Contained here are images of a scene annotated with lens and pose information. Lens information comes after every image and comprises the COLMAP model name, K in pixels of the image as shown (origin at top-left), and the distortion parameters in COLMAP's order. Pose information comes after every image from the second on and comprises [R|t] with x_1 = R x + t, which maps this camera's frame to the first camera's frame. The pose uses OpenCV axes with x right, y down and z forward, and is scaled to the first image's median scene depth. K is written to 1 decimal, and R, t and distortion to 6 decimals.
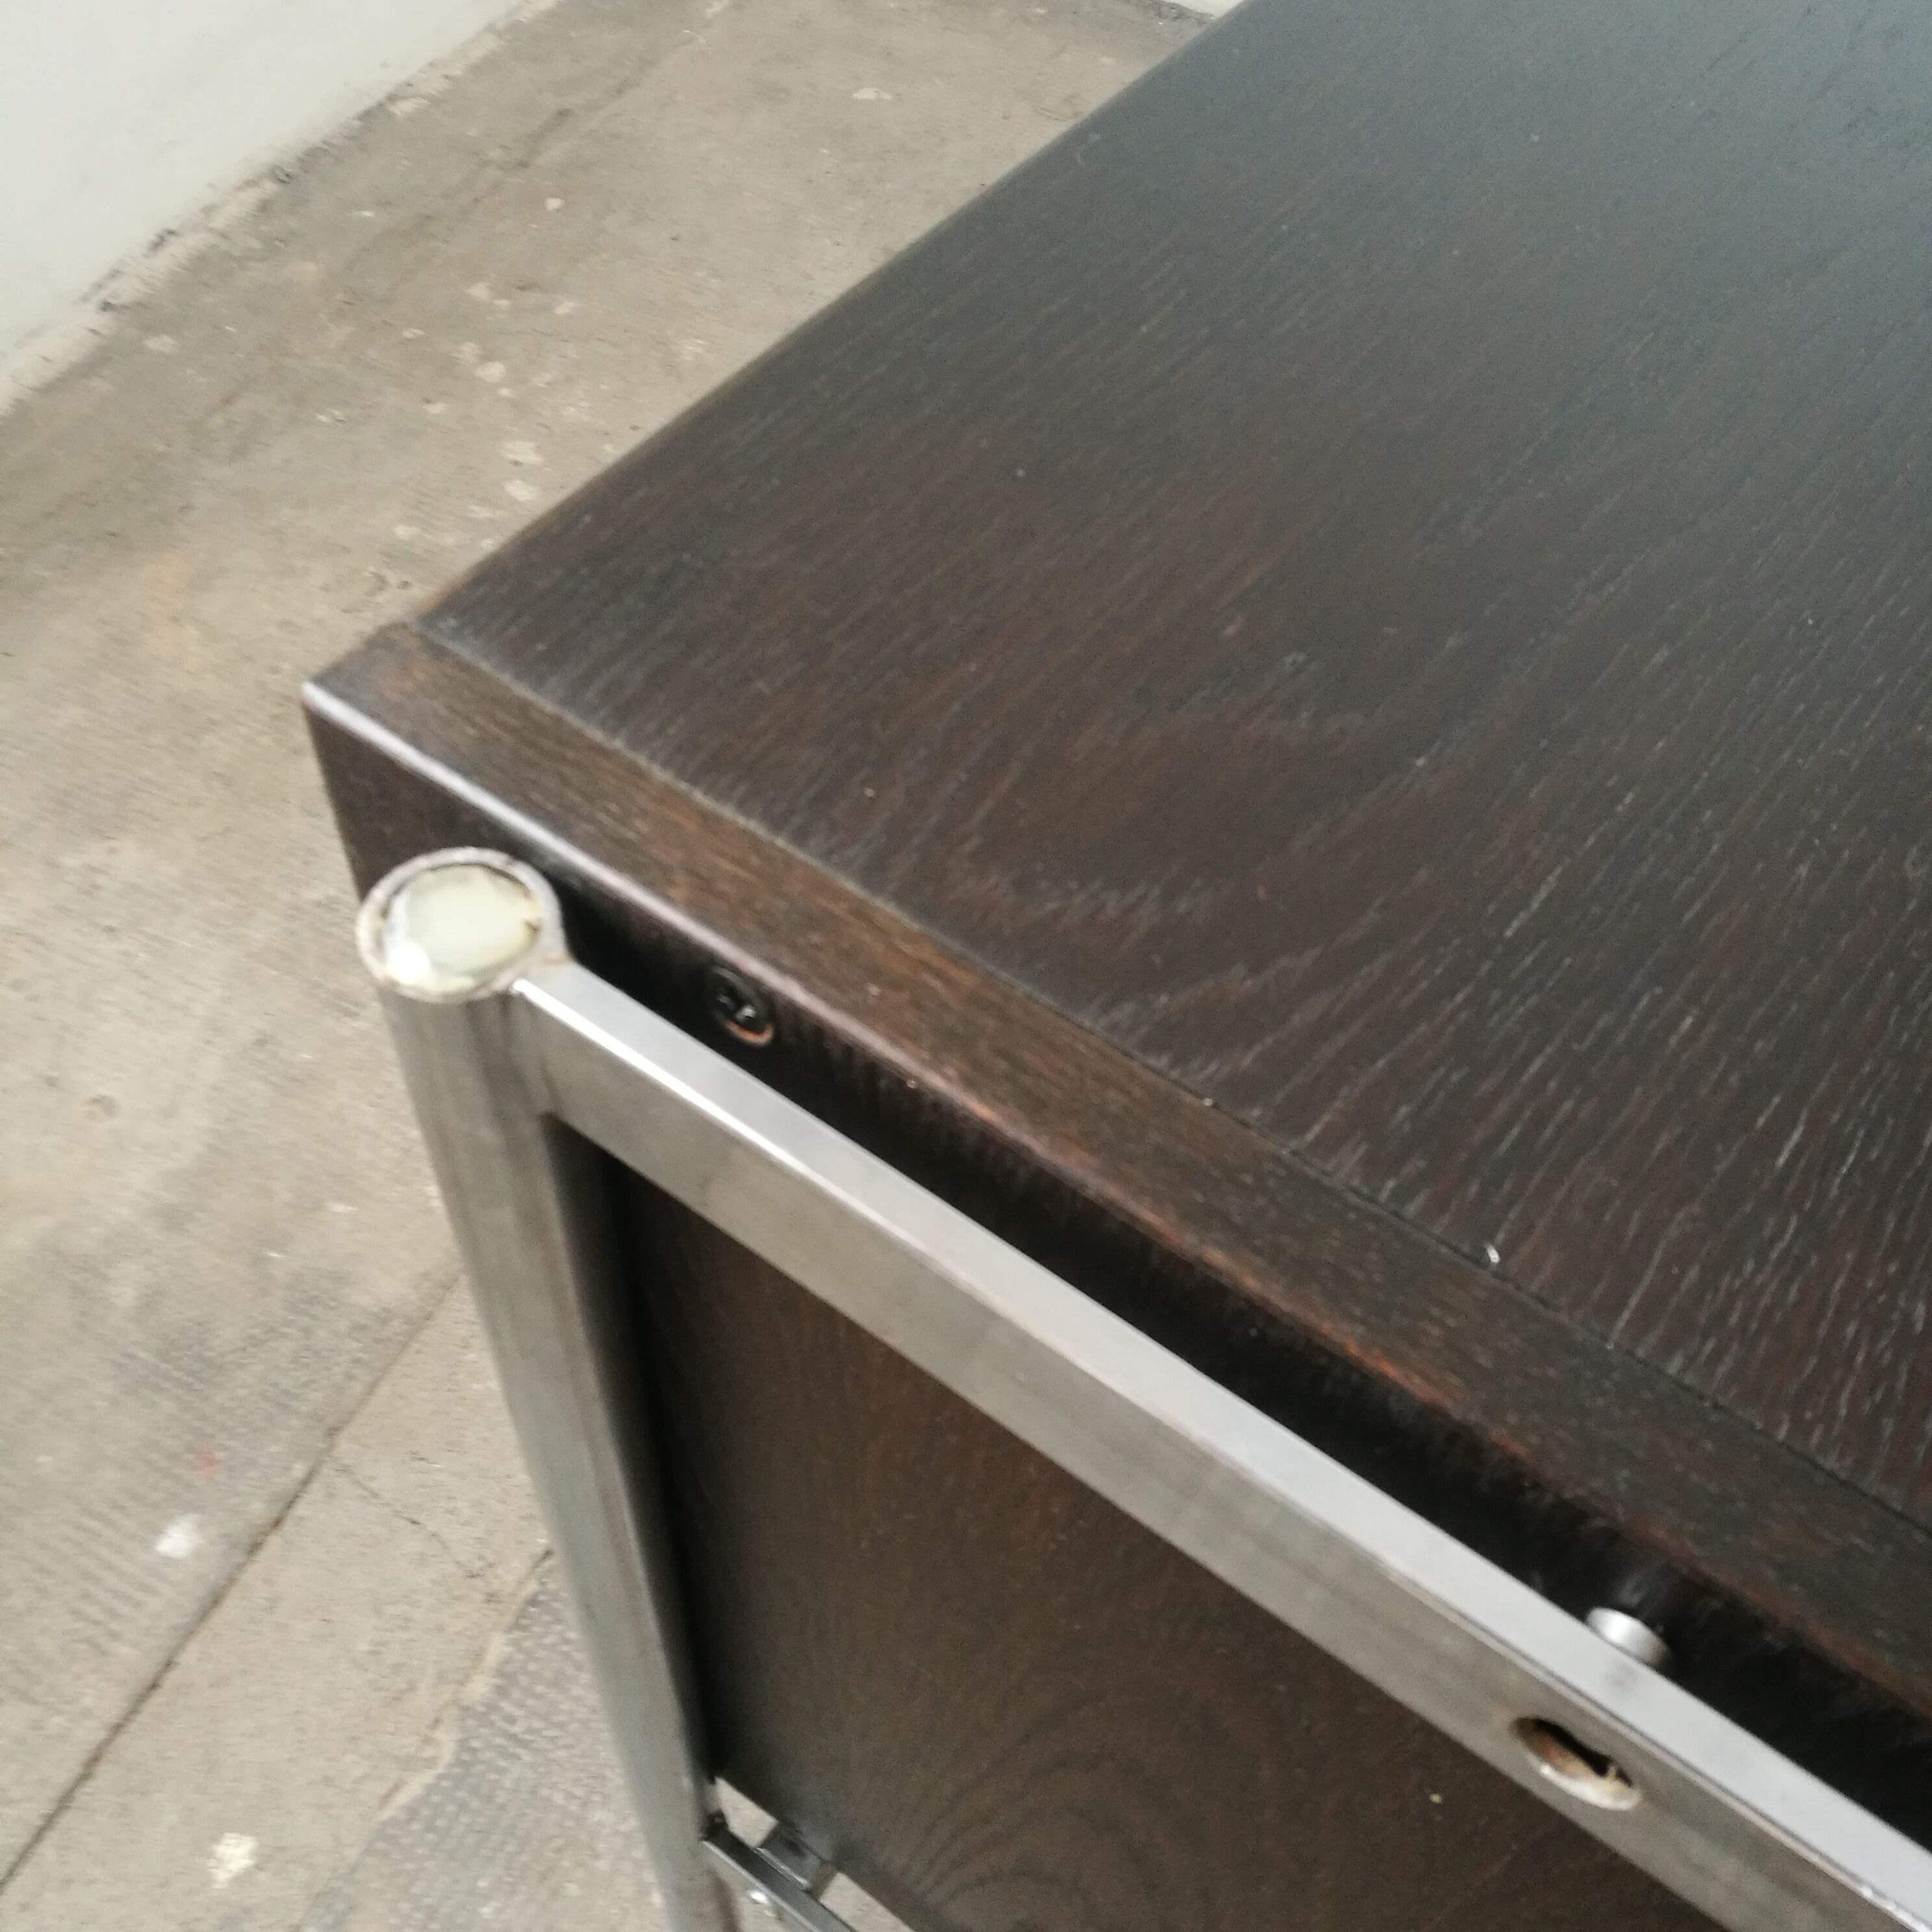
lens RADIAL K [[2049.7, 0, 973.6], [0, 2049.7, 963.5], [0, 0, 1]] dist [-0.053630, 0.102751]
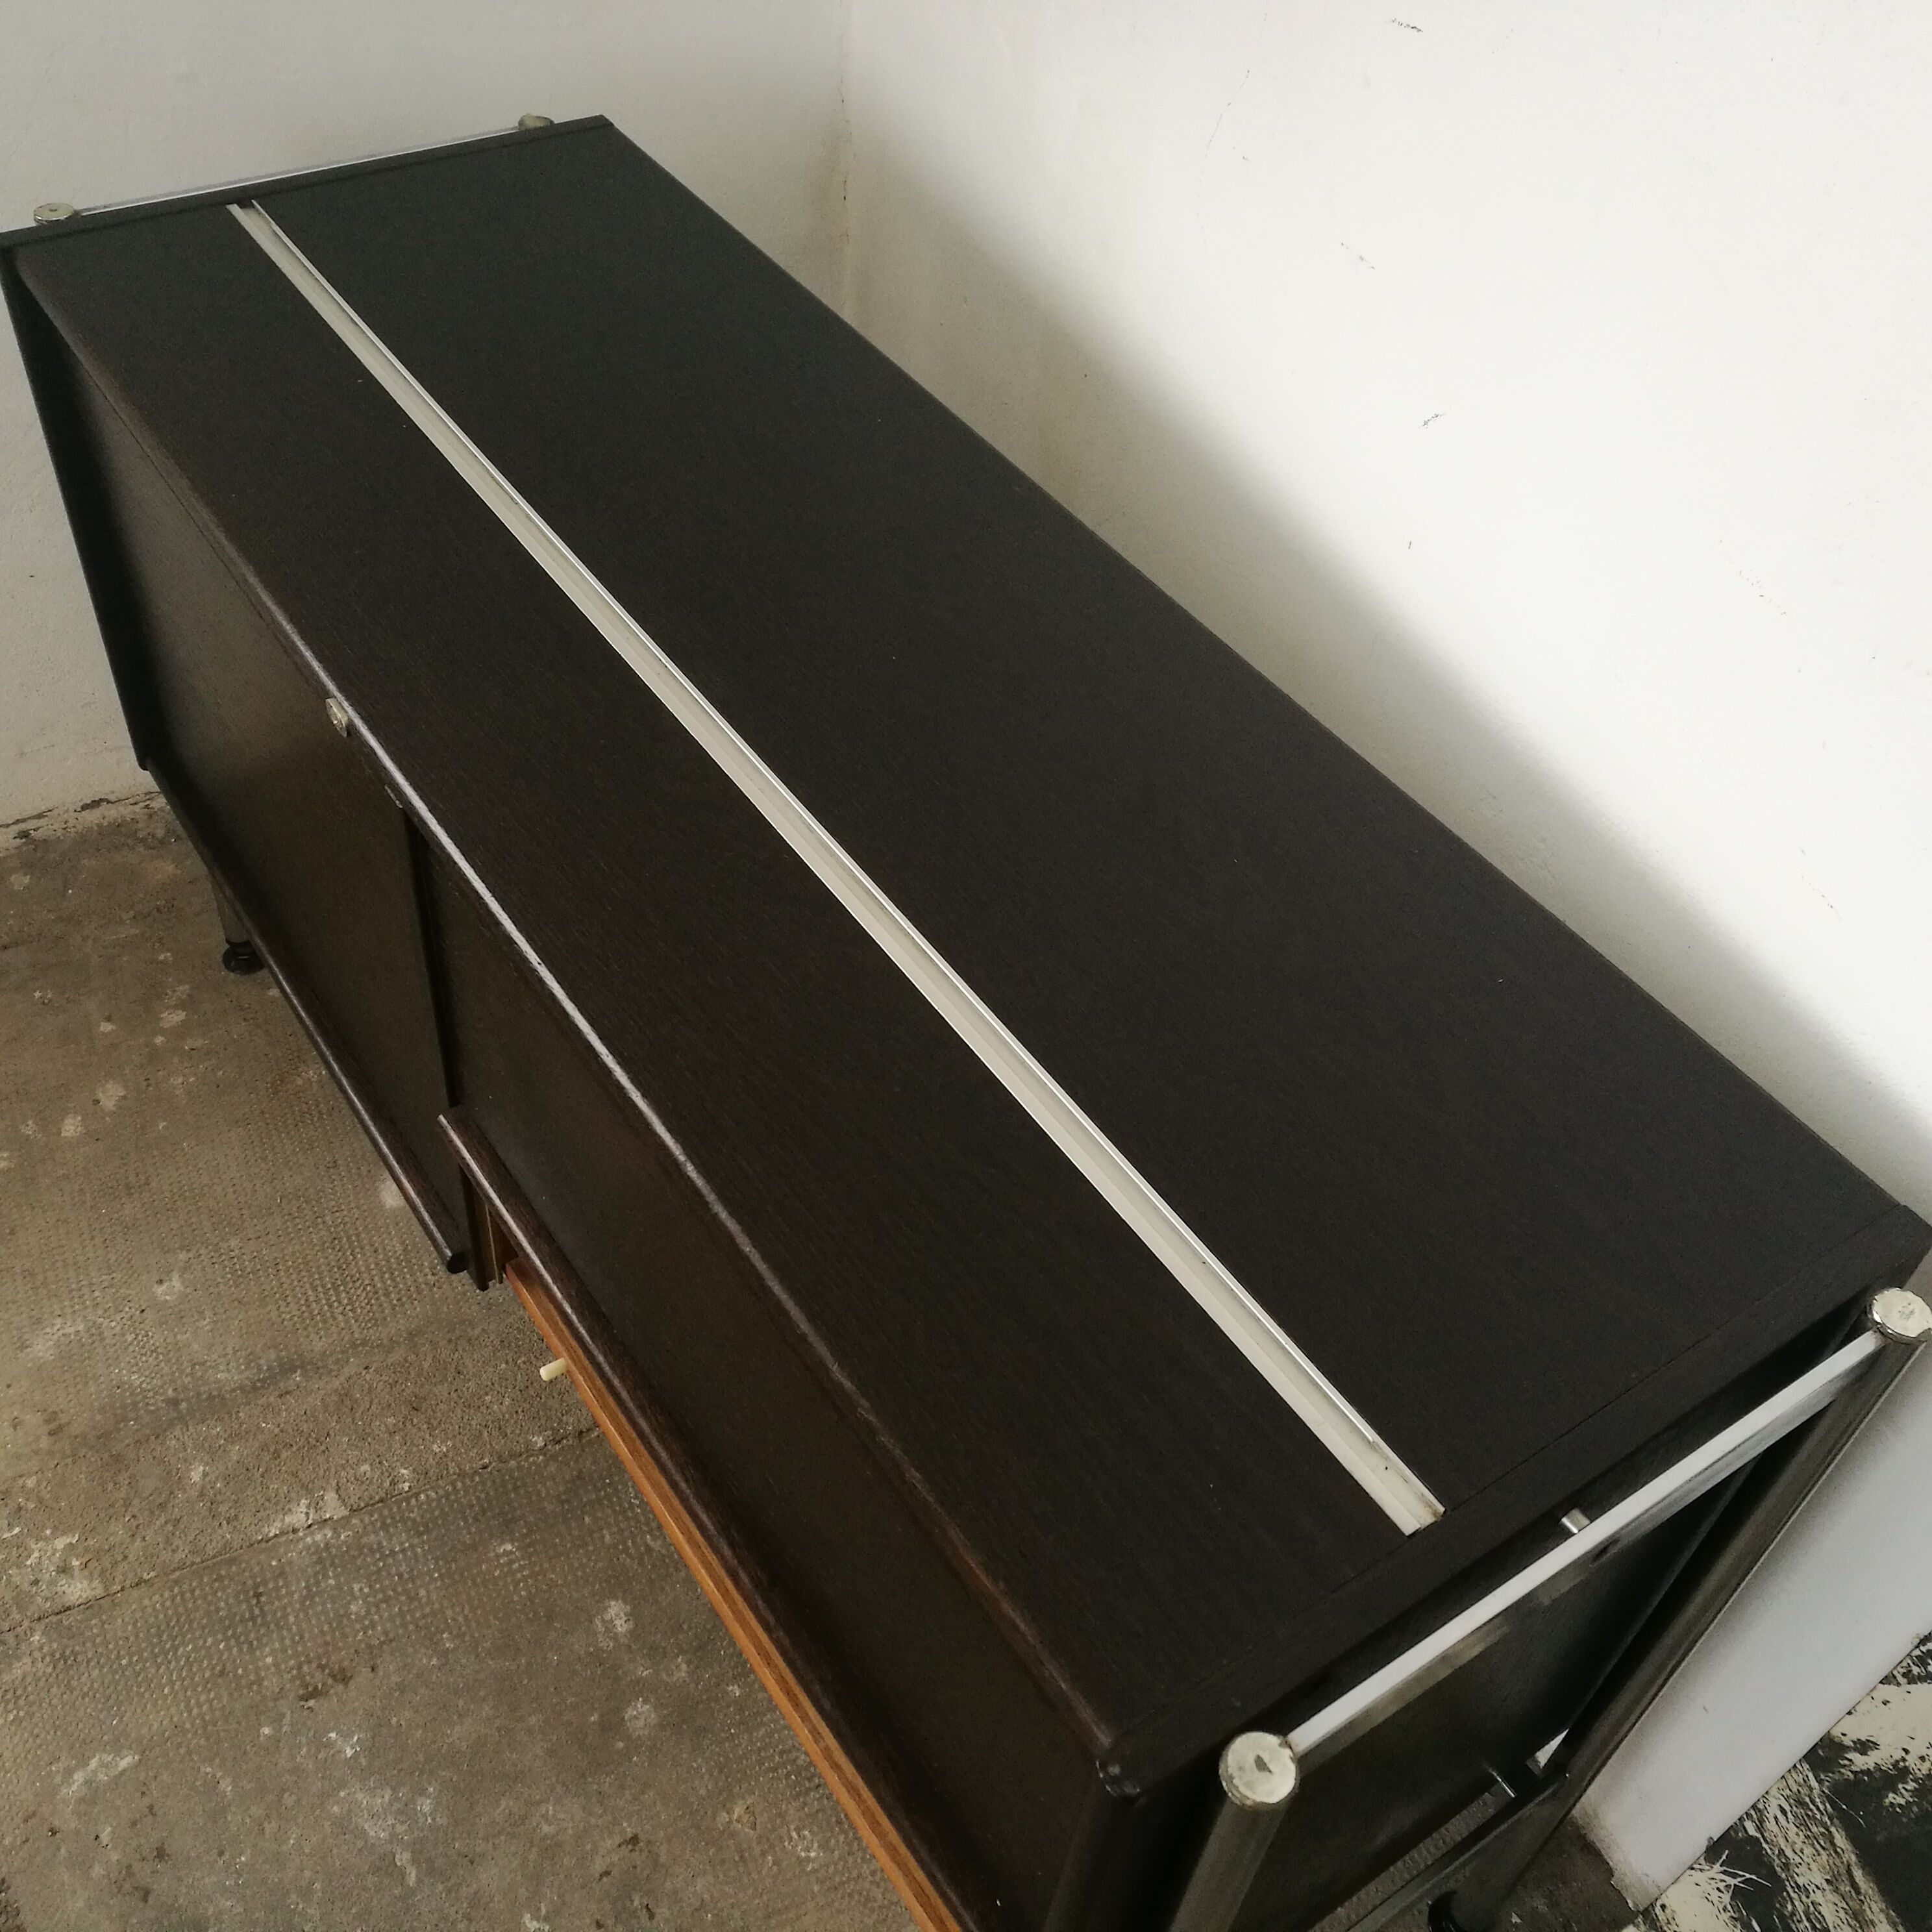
lens RADIAL K [[2049.7, 0, 973.6], [0, 2049.7, 963.5], [0, 0, 1]] dist [-0.053630, 0.102751]
pose [[0.795938, 0.448369, -0.406753, 0.628946], [-0.505067, 0.862250, -0.037849, -0.514196], [0.333752, 0.235563, 0.912754, 0.035498]]
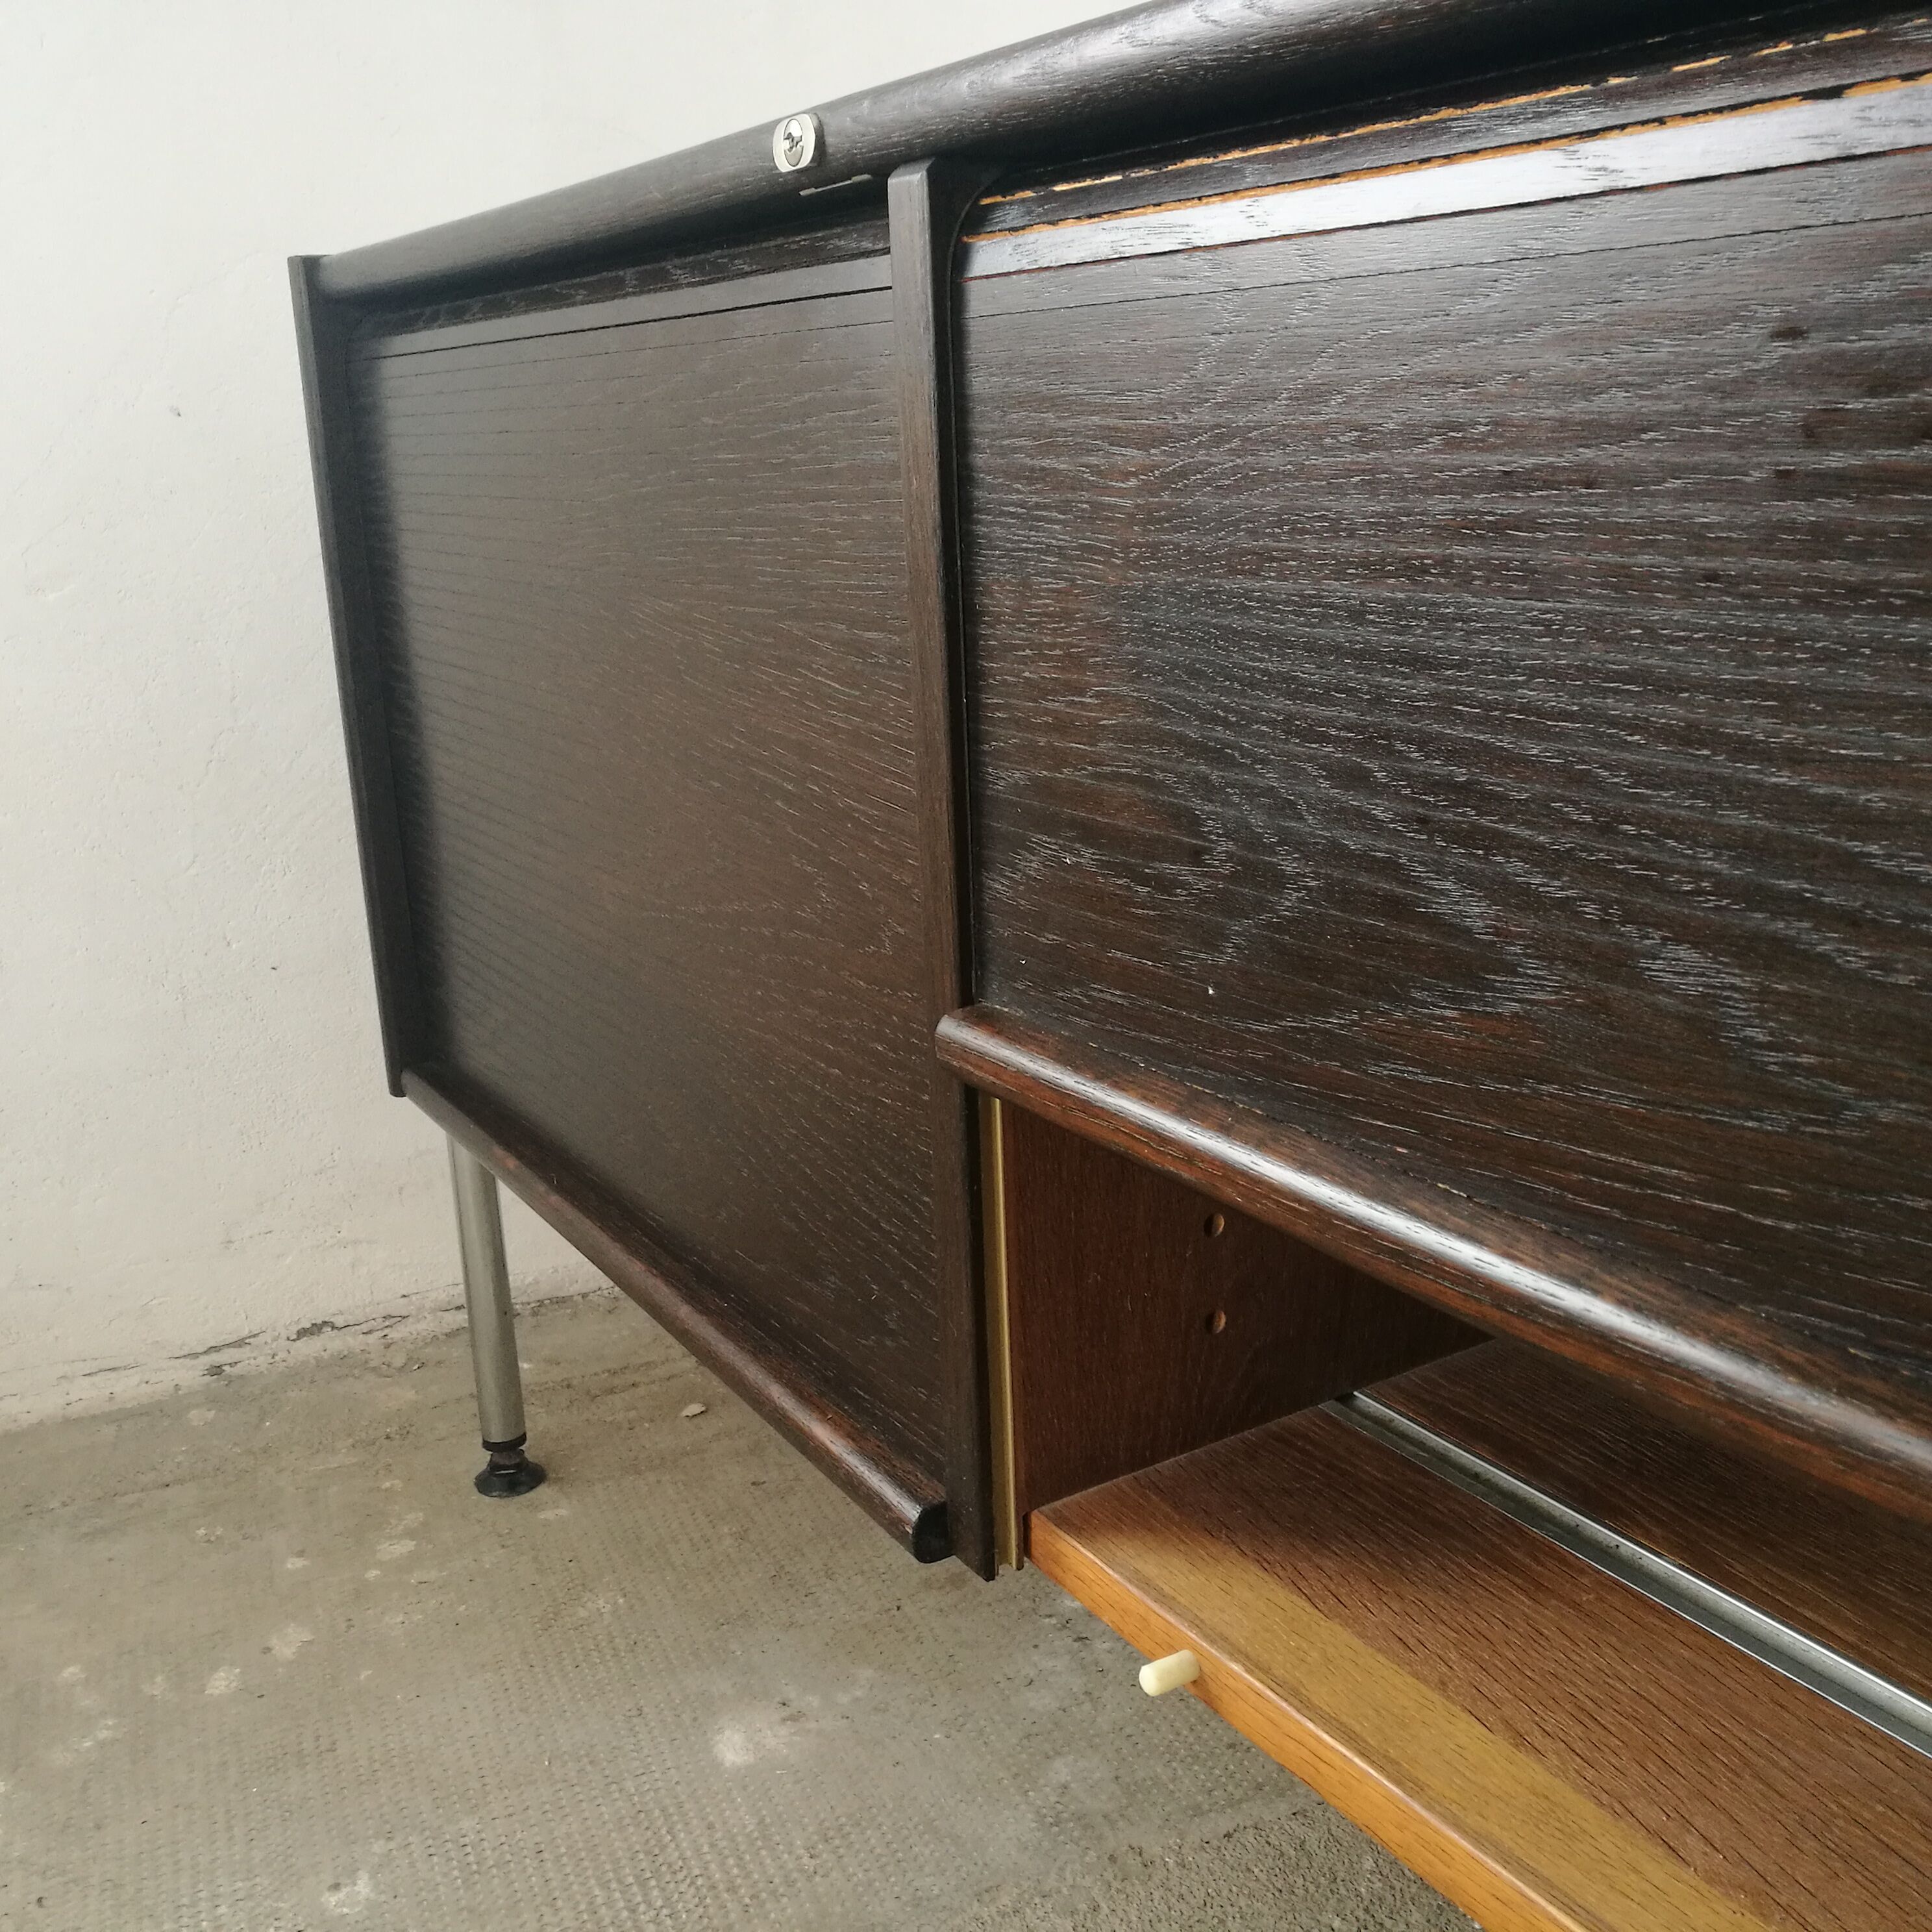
lens RADIAL K [[2049.7, 0, 973.6], [0, 2049.7, 963.5], [0, 0, 1]] dist [-0.053630, 0.102751]
pose [[0.760907, 0.102084, -0.640781, 0.425280], [-0.467852, 0.770586, -0.432796, -0.227054], [0.449595, 0.629107, 0.634104, 0.449083]]
